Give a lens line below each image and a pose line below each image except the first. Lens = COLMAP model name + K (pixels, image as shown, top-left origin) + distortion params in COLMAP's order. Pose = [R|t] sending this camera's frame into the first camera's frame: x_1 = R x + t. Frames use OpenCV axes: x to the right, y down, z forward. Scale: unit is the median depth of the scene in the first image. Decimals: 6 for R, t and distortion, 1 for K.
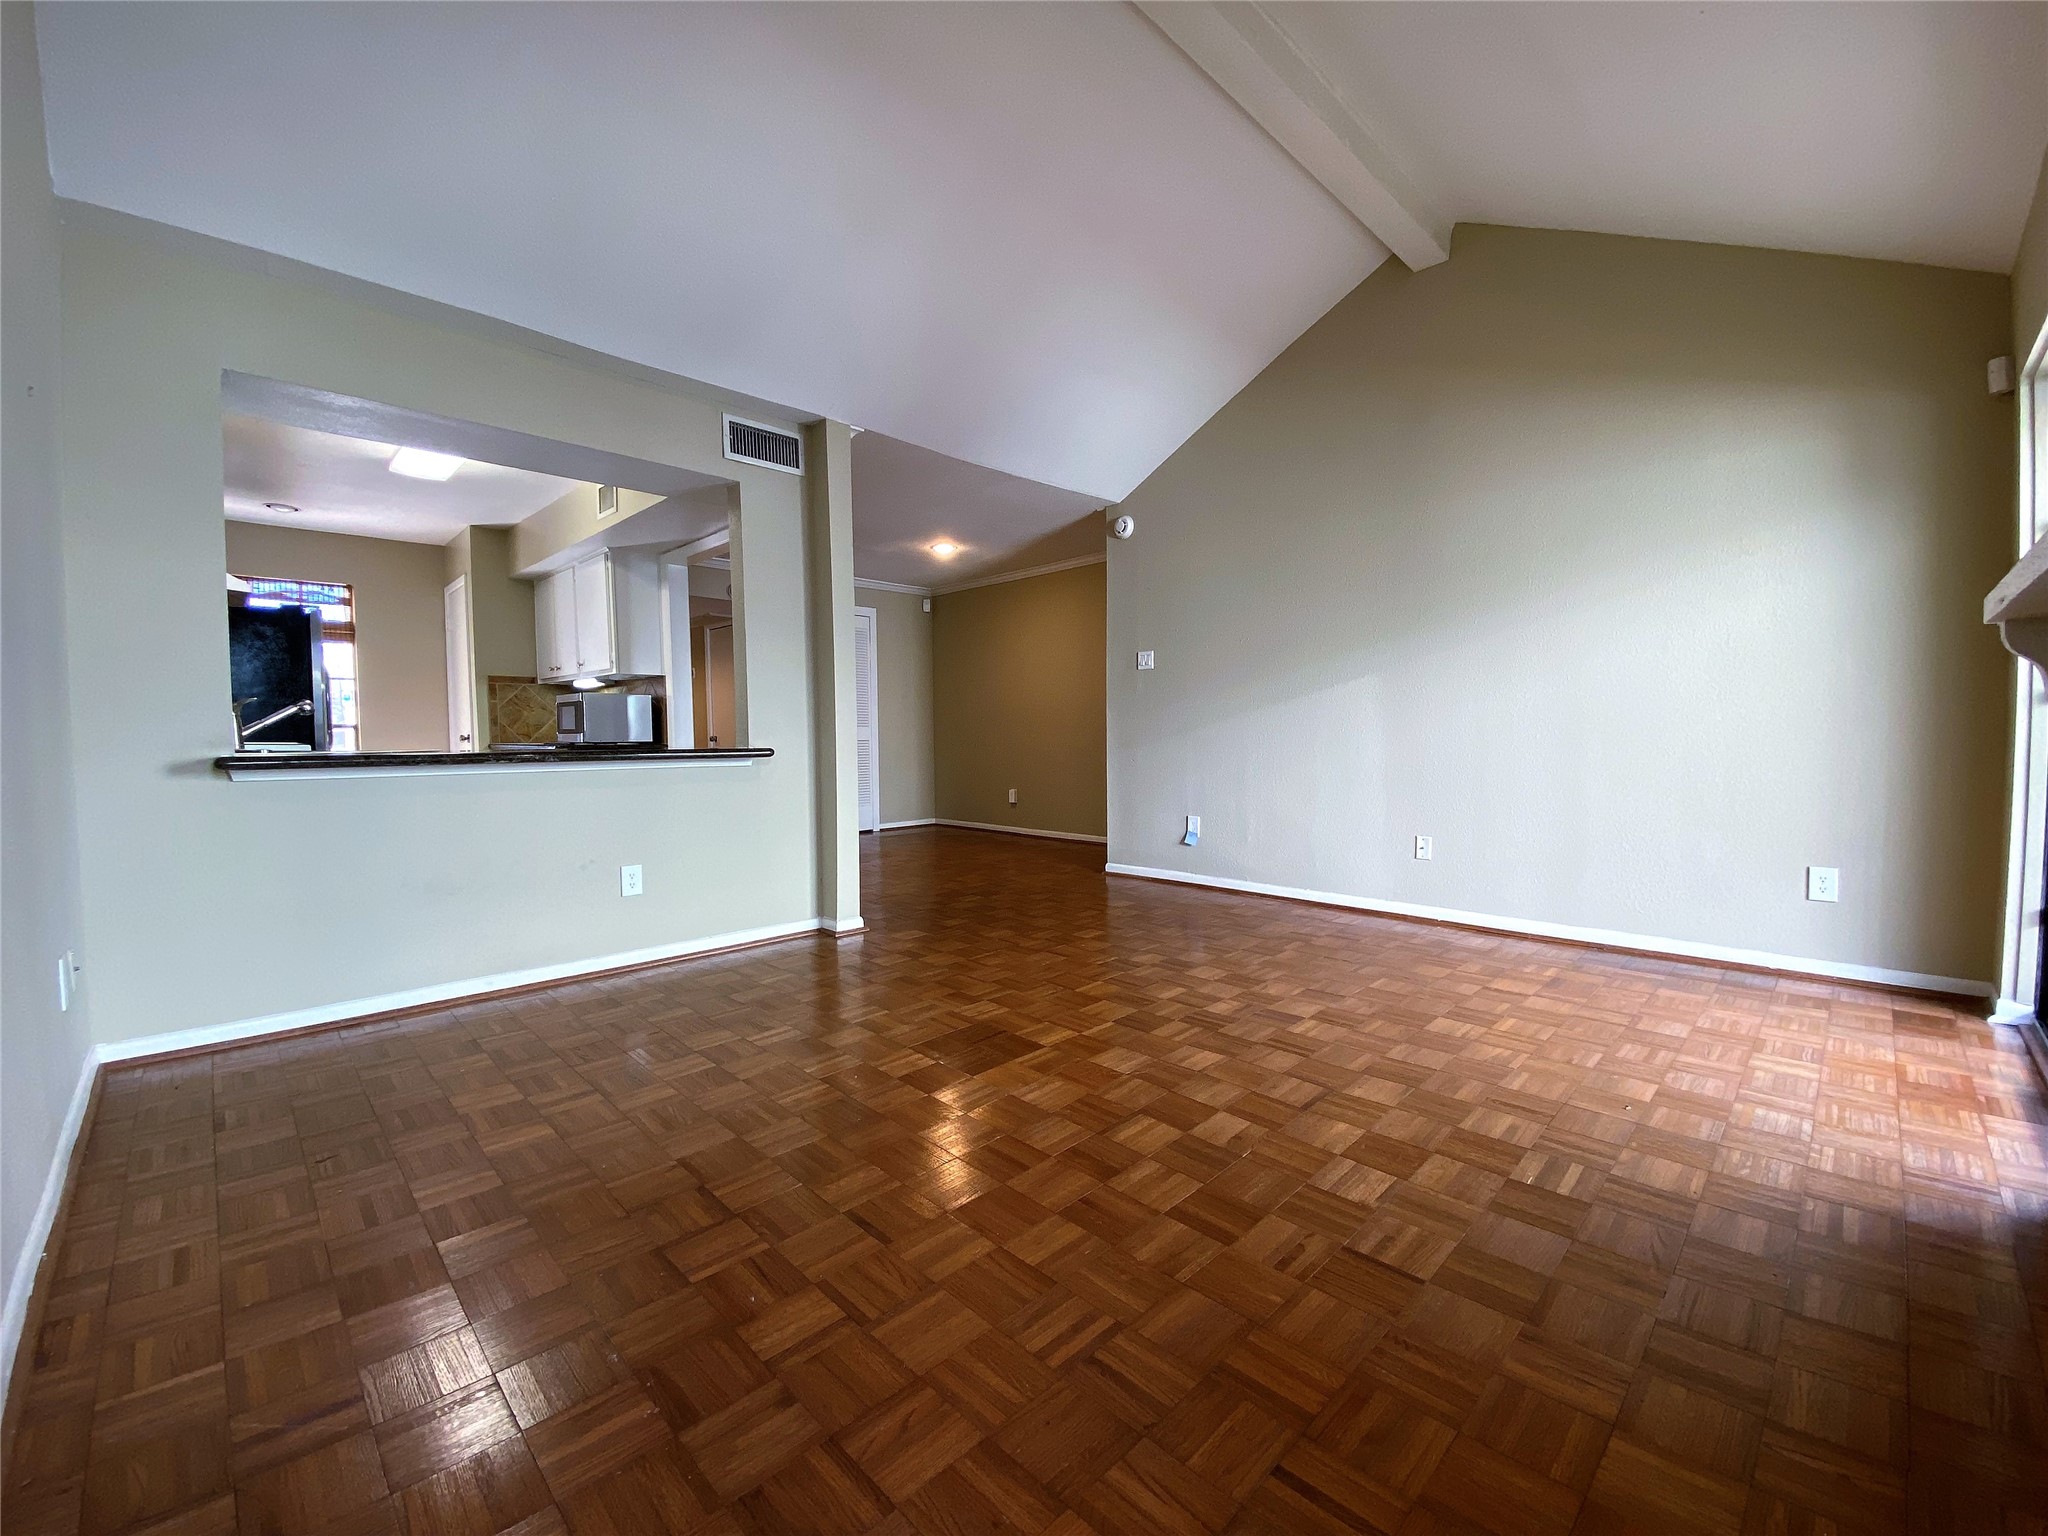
lens RADIAL K [[843.9, 0, 1024.4], [0, 843.9, 776.5], [0, 0, 1]] dist [0.028397, -0.023134]
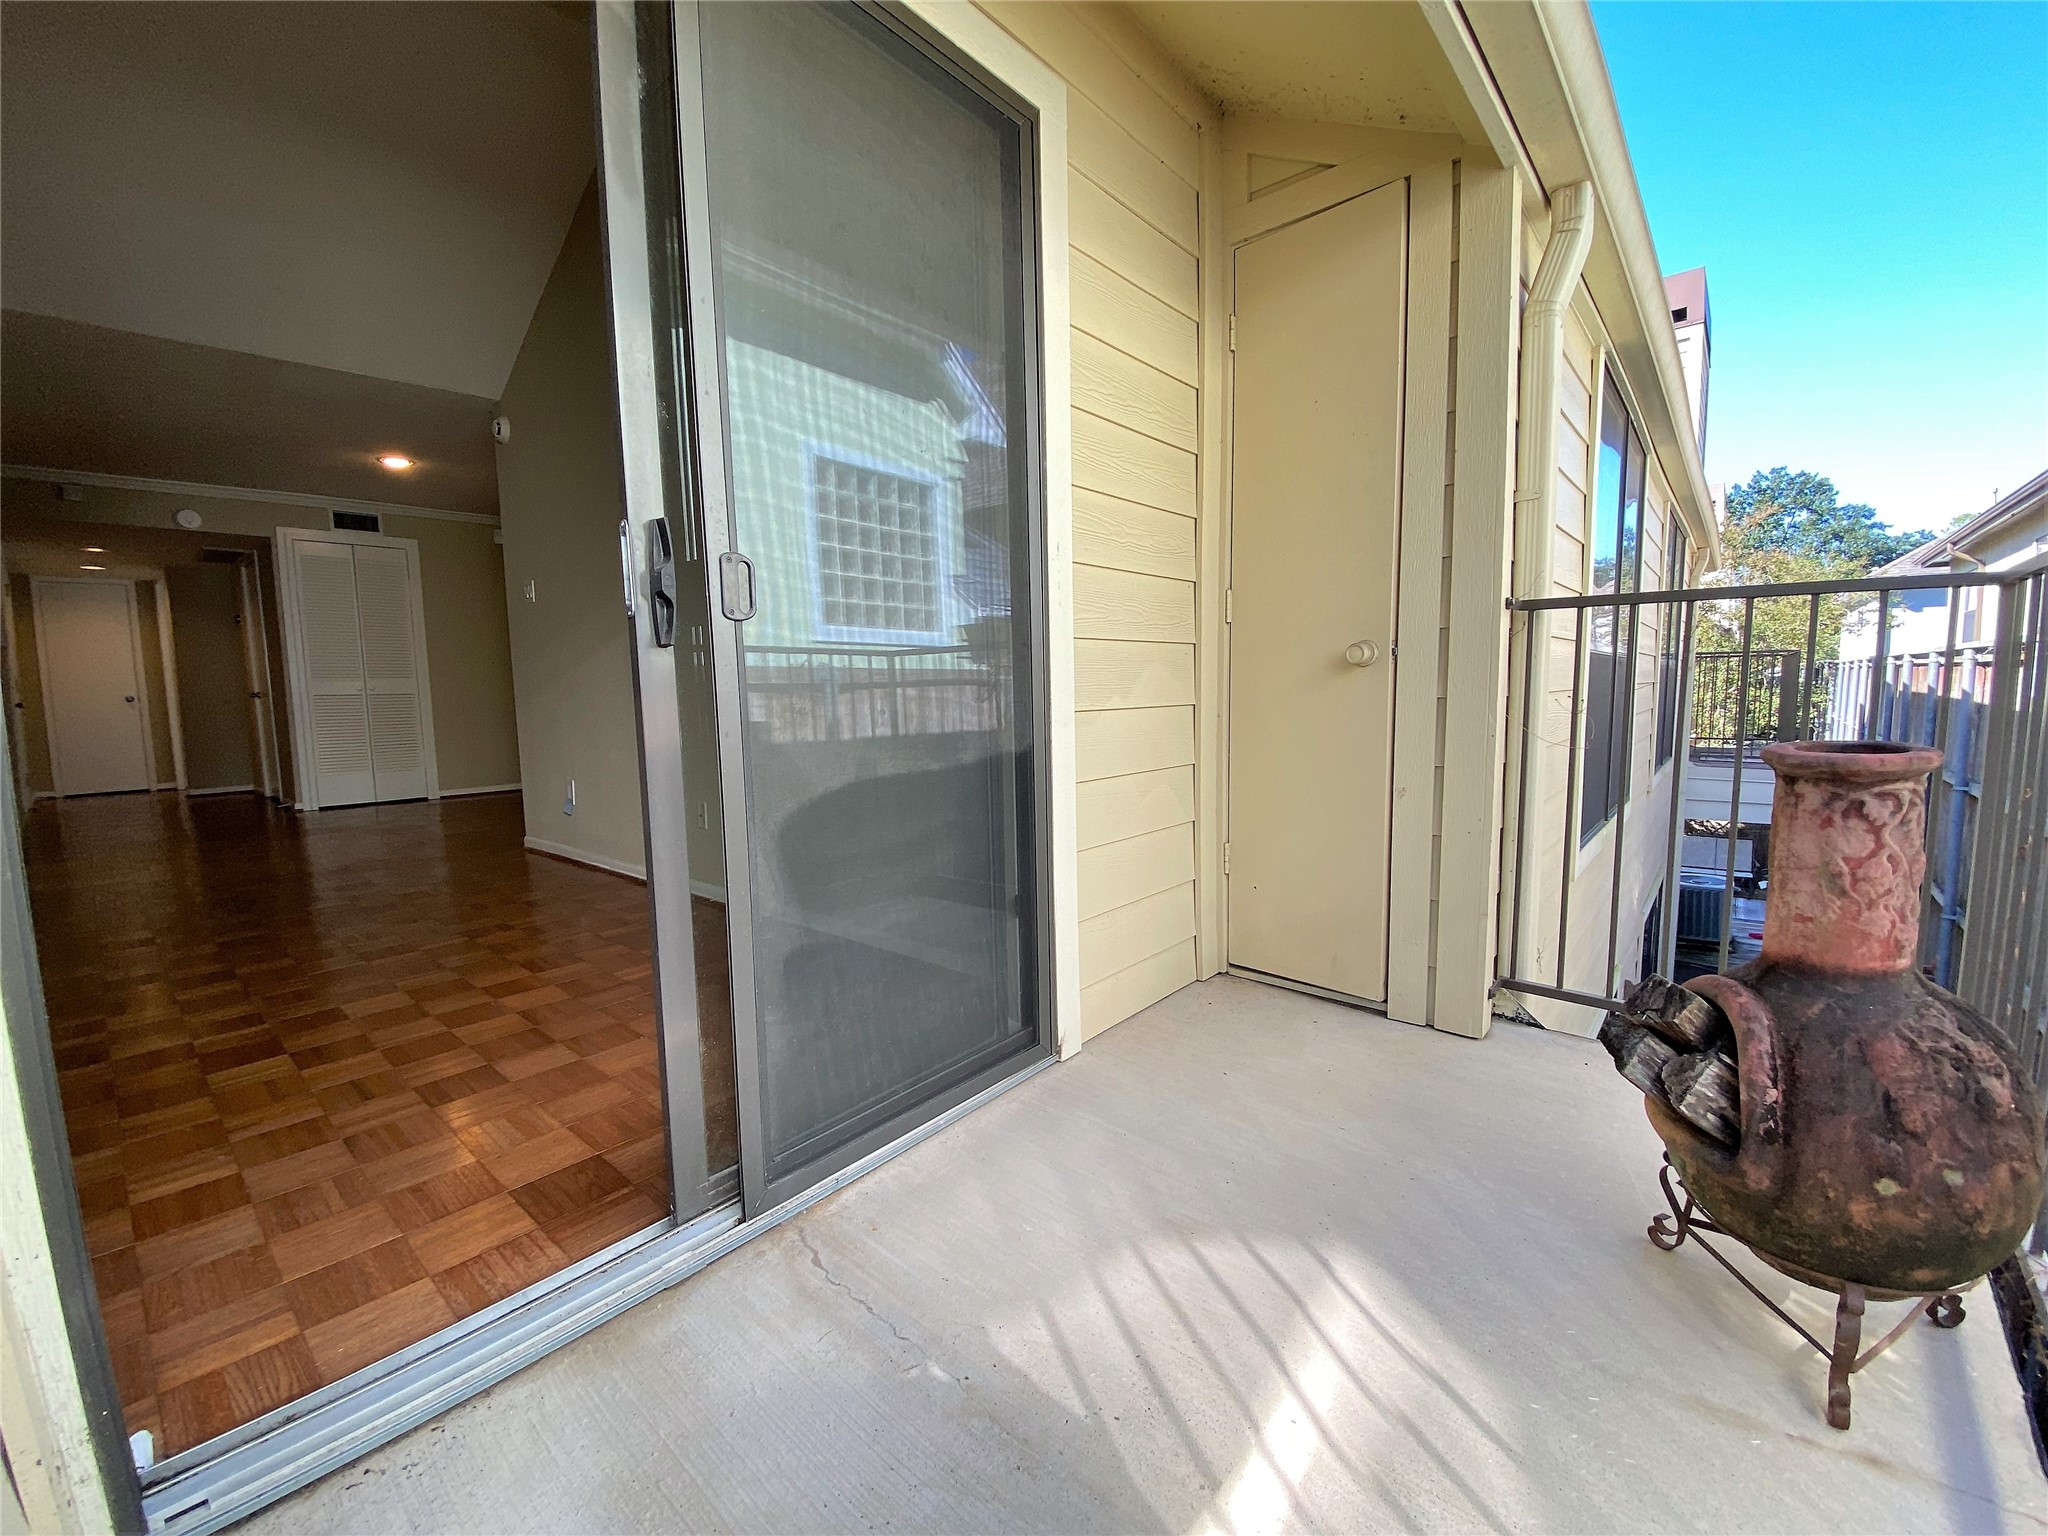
lens RADIAL K [[843.9, 0, 1024.4], [0, 843.9, 776.5], [0, 0, 1]] dist [0.028397, -0.023134]
pose [[0.996696, -0.020222, 0.078660, 0.460141], [0.015984, 0.998405, 0.054146, 0.003475], [-0.079629, -0.052709, 0.995430, 0.092817]]
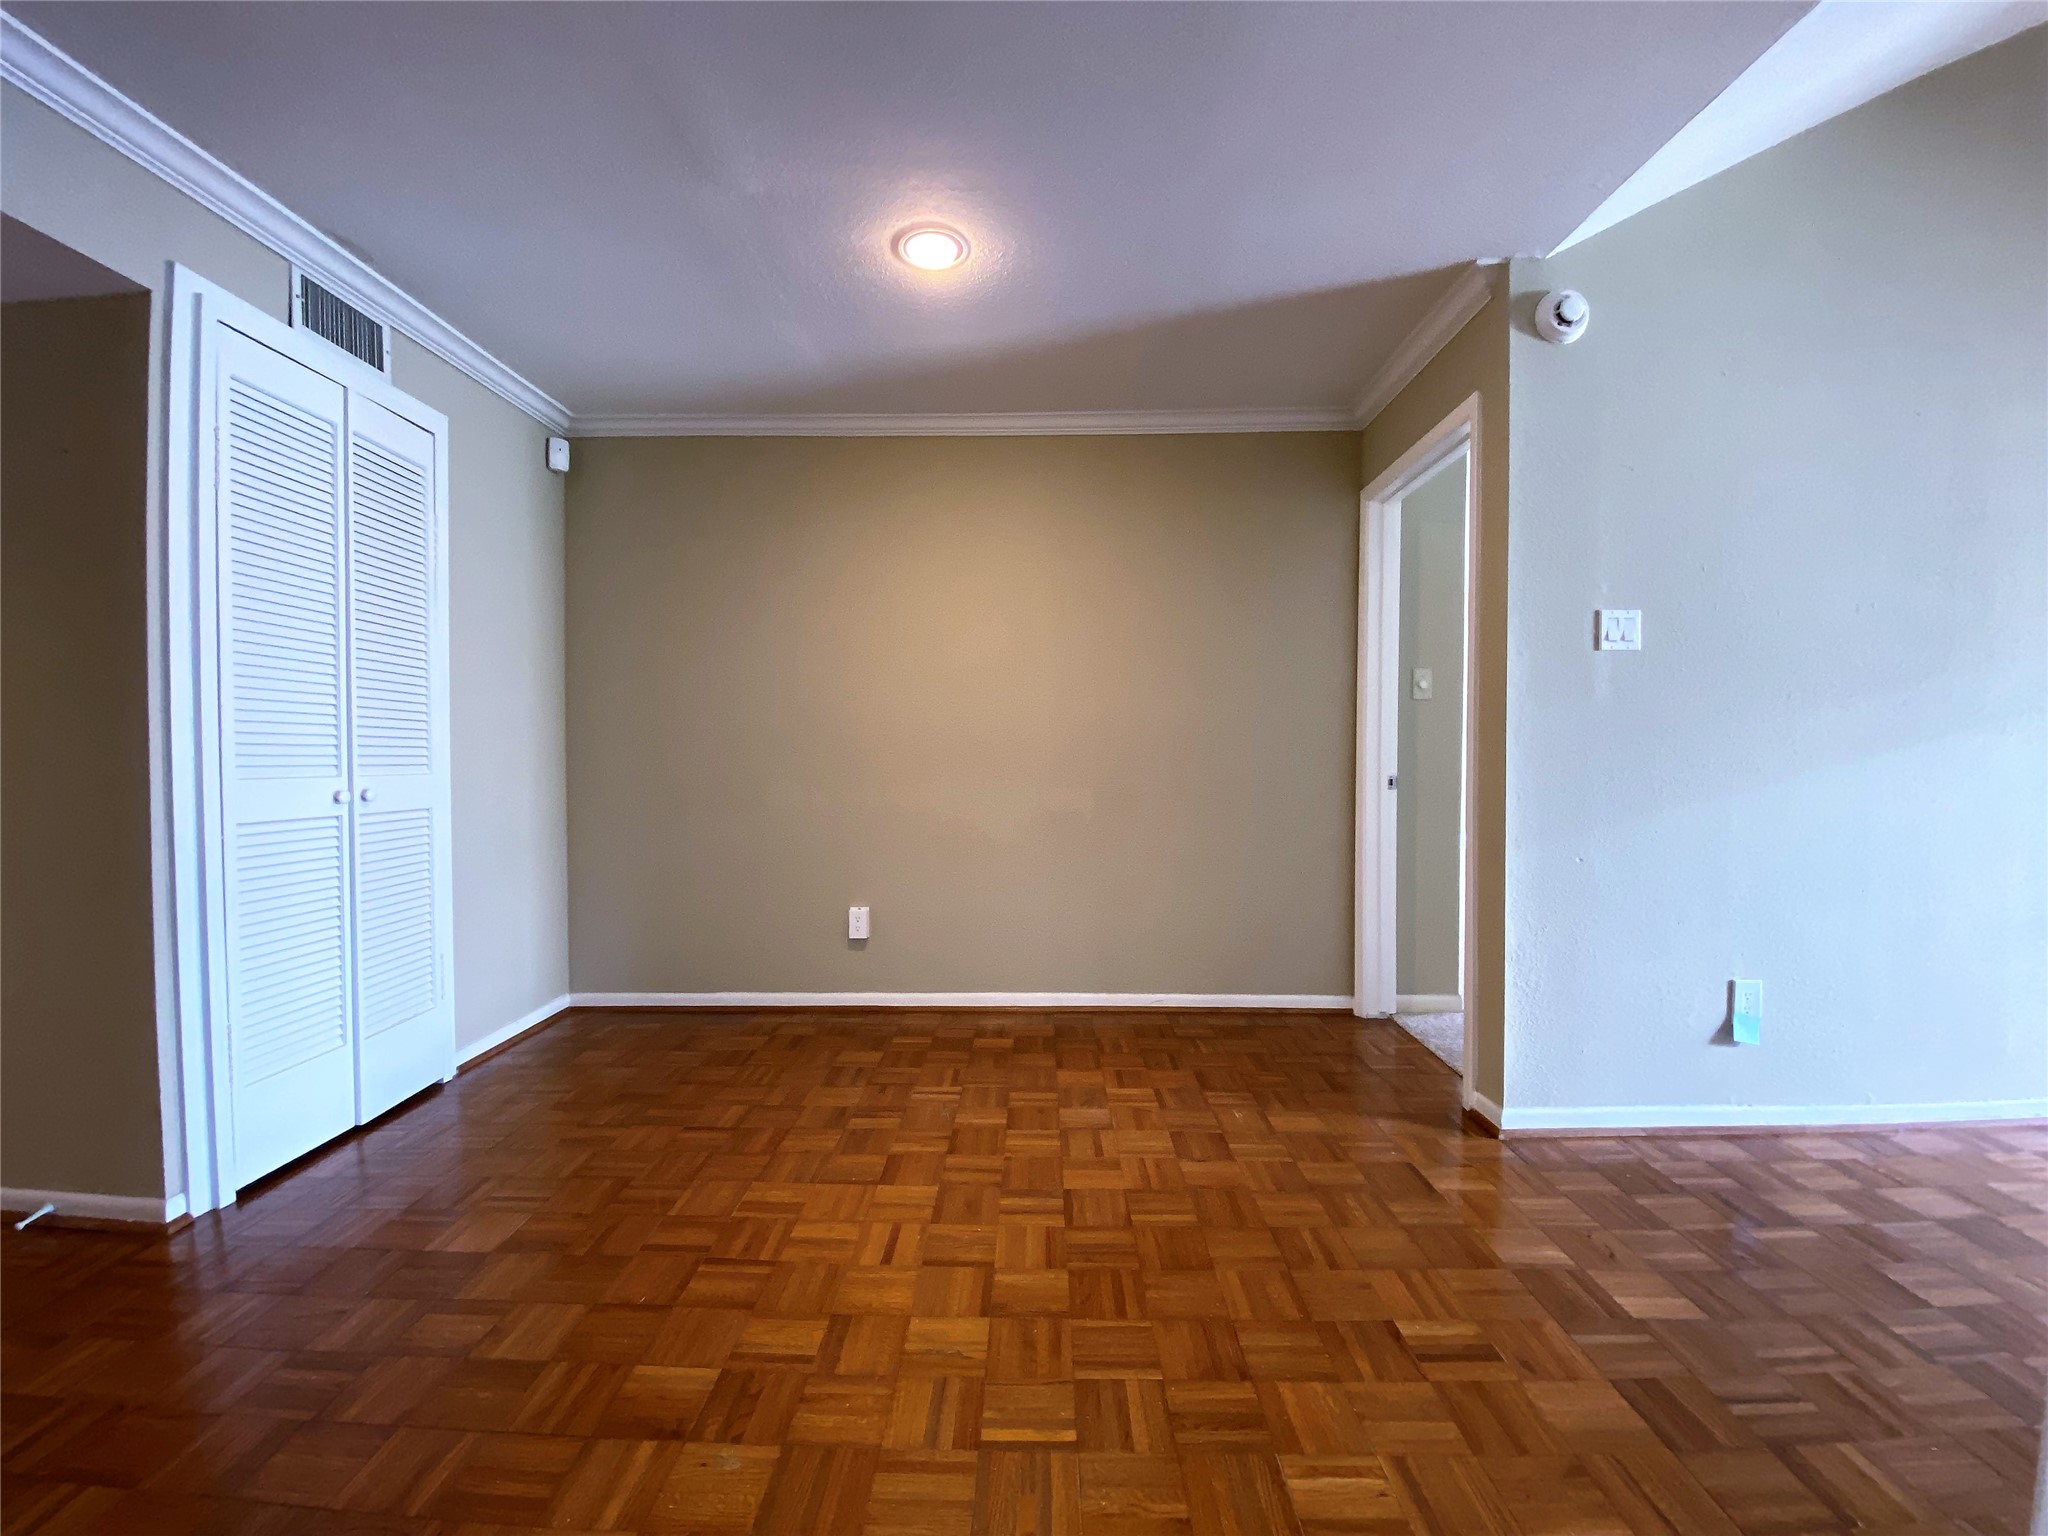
lens RADIAL K [[843.9, 0, 1024.4], [0, 843.9, 776.5], [0, 0, 1]] dist [0.028397, -0.023134]
pose [[0.703224, -0.015783, 0.710794, -0.317401], [0.034061, 0.999354, -0.011508, -0.055087], [-0.710152, 0.032303, 0.703307, 0.747891]]
